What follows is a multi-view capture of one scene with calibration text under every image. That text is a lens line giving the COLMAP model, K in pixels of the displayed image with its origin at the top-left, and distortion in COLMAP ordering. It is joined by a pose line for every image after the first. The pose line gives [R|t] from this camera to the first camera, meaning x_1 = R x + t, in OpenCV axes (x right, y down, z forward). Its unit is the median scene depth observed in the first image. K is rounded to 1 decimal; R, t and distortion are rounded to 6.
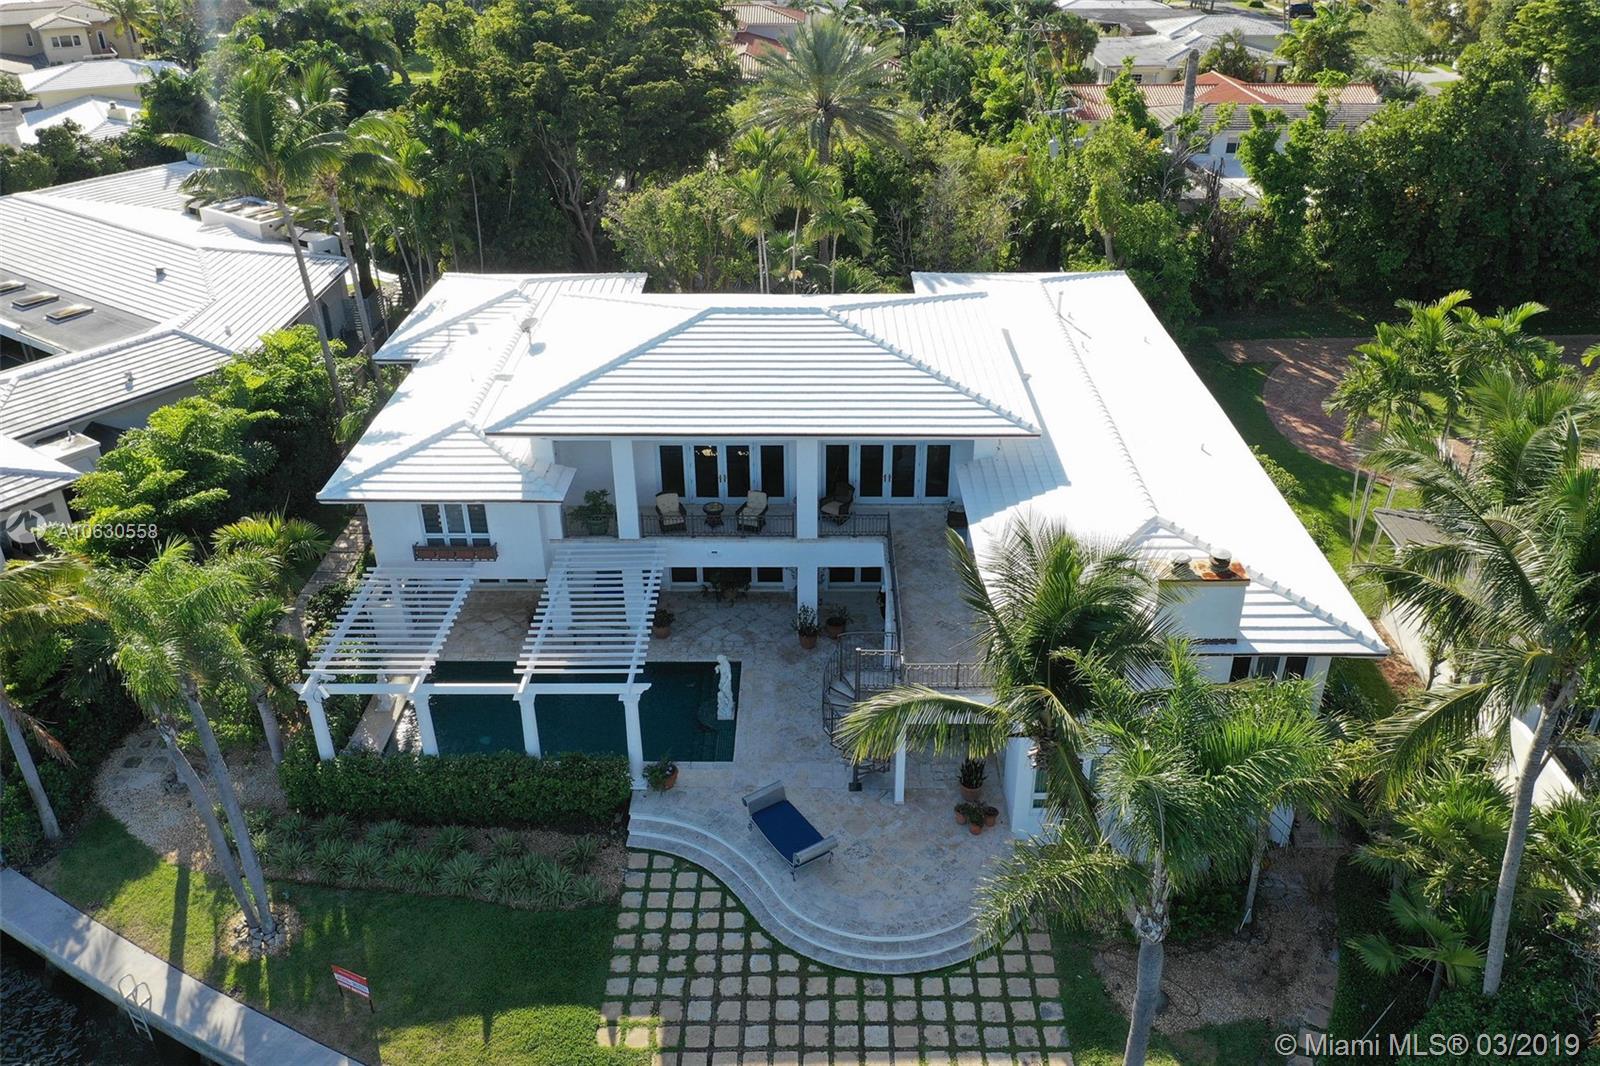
lens RADIAL K [[1257.3, 0, 802.1], [0, 1257.3, 532.7], [0, 0, 1]] dist [-0.002697, -0.000691]
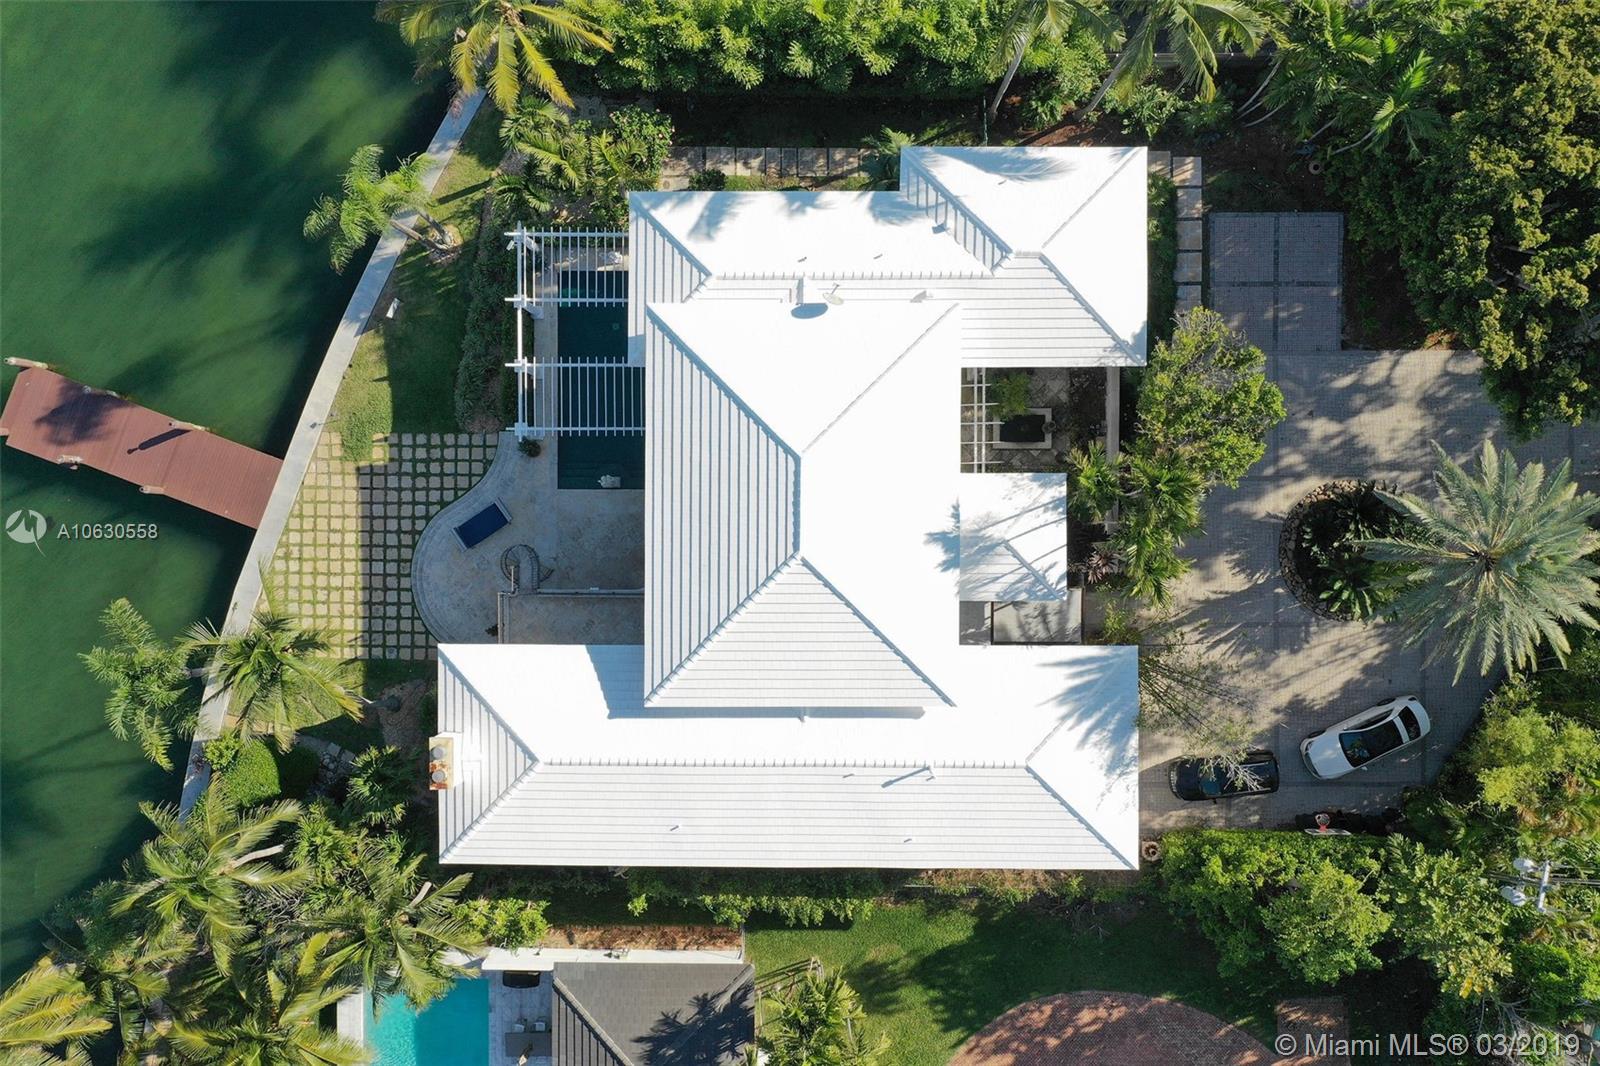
lens RADIAL K [[1257.3, 0, 802.1], [0, 1257.3, 532.7], [0, 0, 1]] dist [-0.002697, -0.000691]
pose [[0.005450, 0.999709, 0.023480, -0.041466], [-0.471387, -0.018139, 0.881740, -1.666835], [0.881909, -0.015873, 0.471152, 0.600586]]
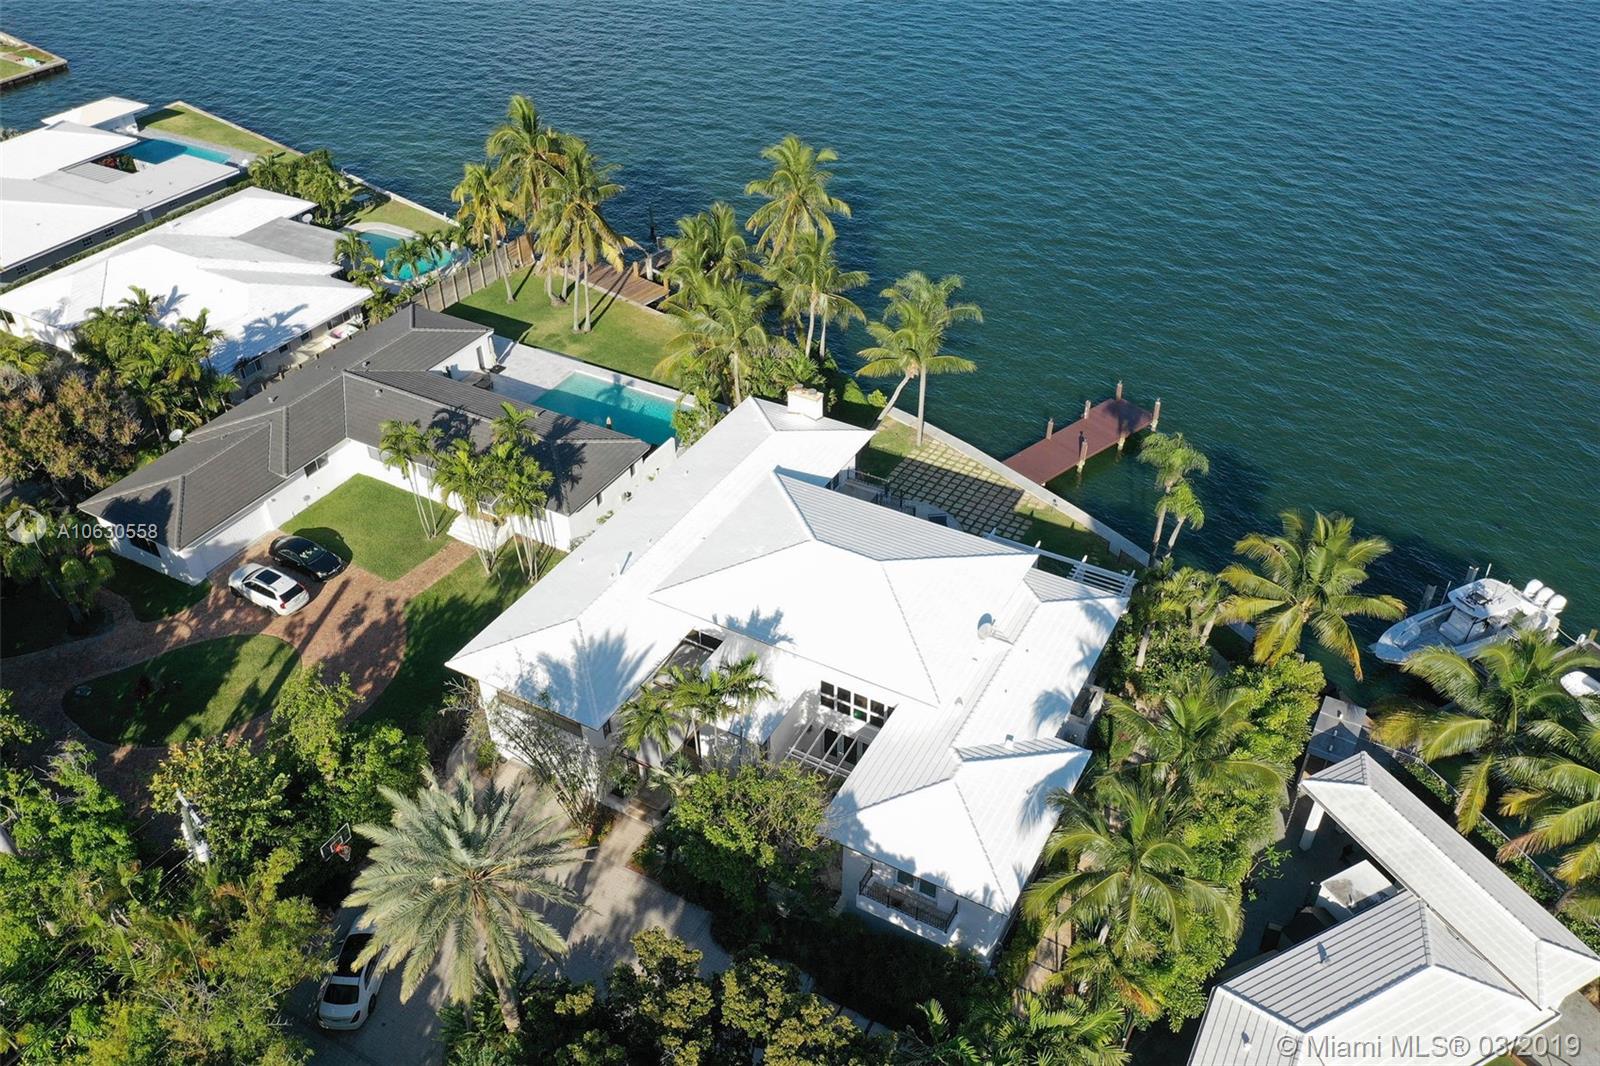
lens RADIAL K [[1257.3, 0, 802.1], [0, 1257.3, 532.7], [0, 0, 1]] dist [-0.002697, -0.000691]
pose [[-0.876989, -0.281835, 0.389177, -0.786403], [0.243689, 0.437174, 0.865733, -2.102064], [-0.414132, 0.854077, -0.314717, 2.027195]]
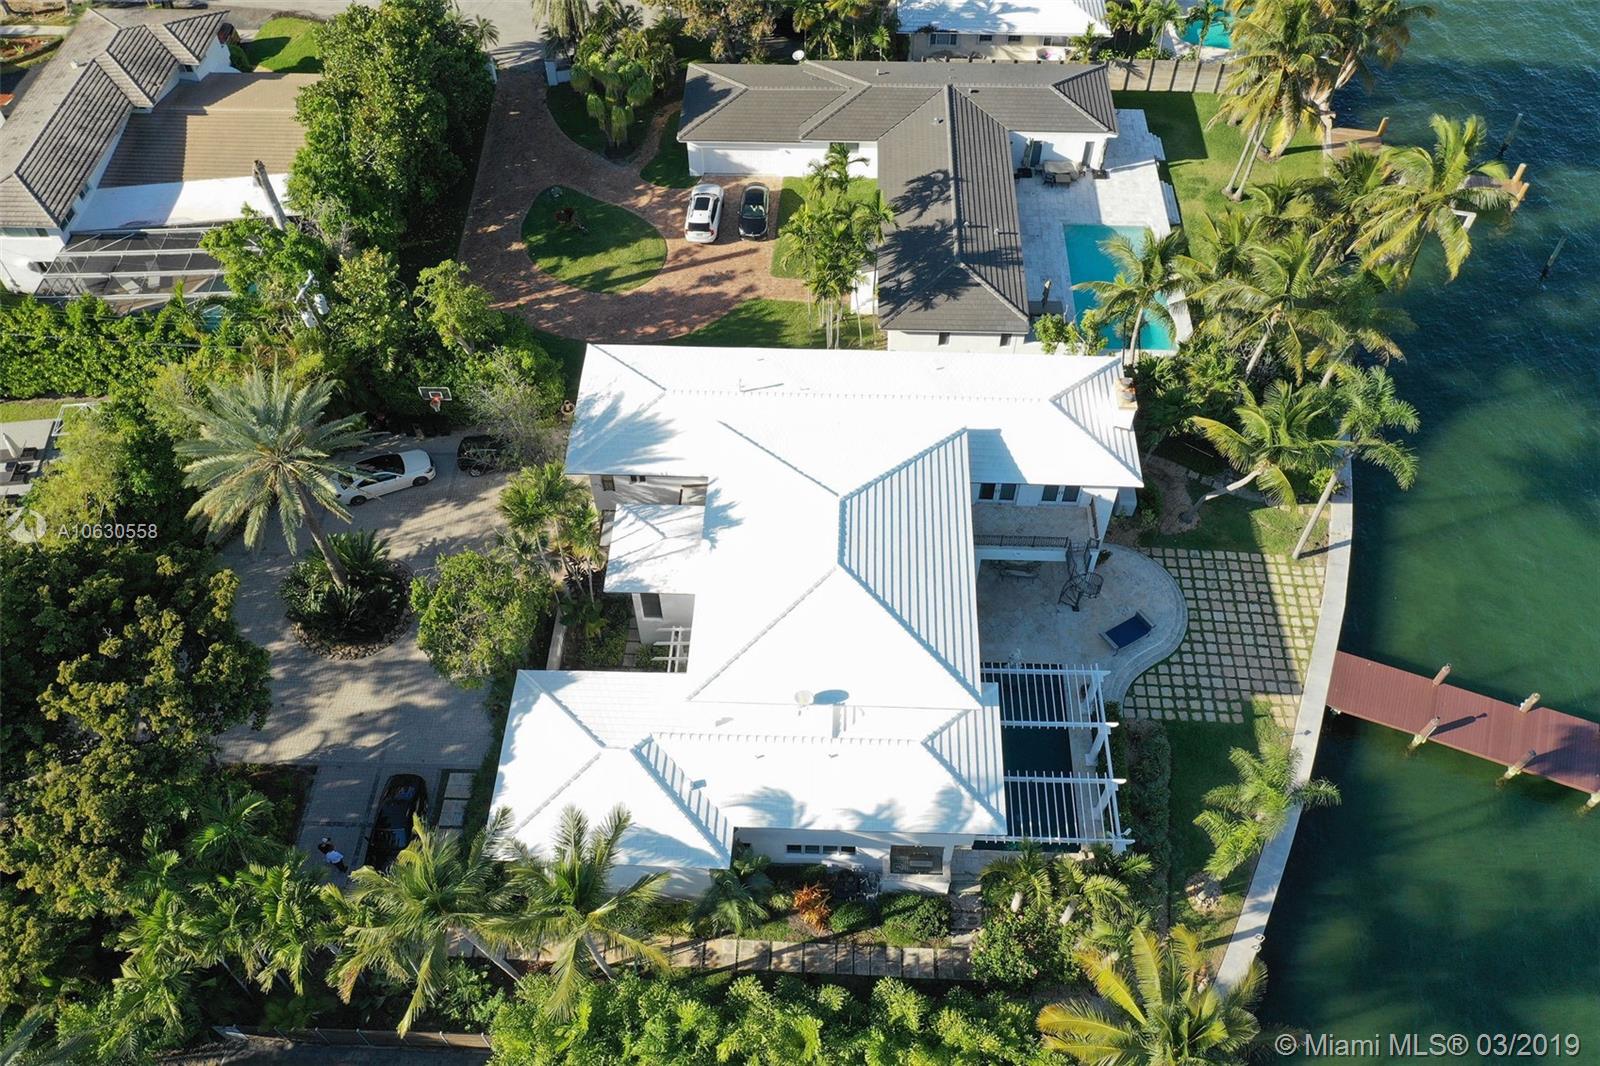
lens RADIAL K [[1257.3, 0, 802.1], [0, 1257.3, 532.7], [0, 0, 1]] dist [-0.002697, -0.000691]
pose [[0.027864, -0.784681, 0.619273, -1.206373], [0.488945, 0.551044, 0.676228, -1.539604], [-0.871870, 0.283948, 0.399020, 0.657853]]
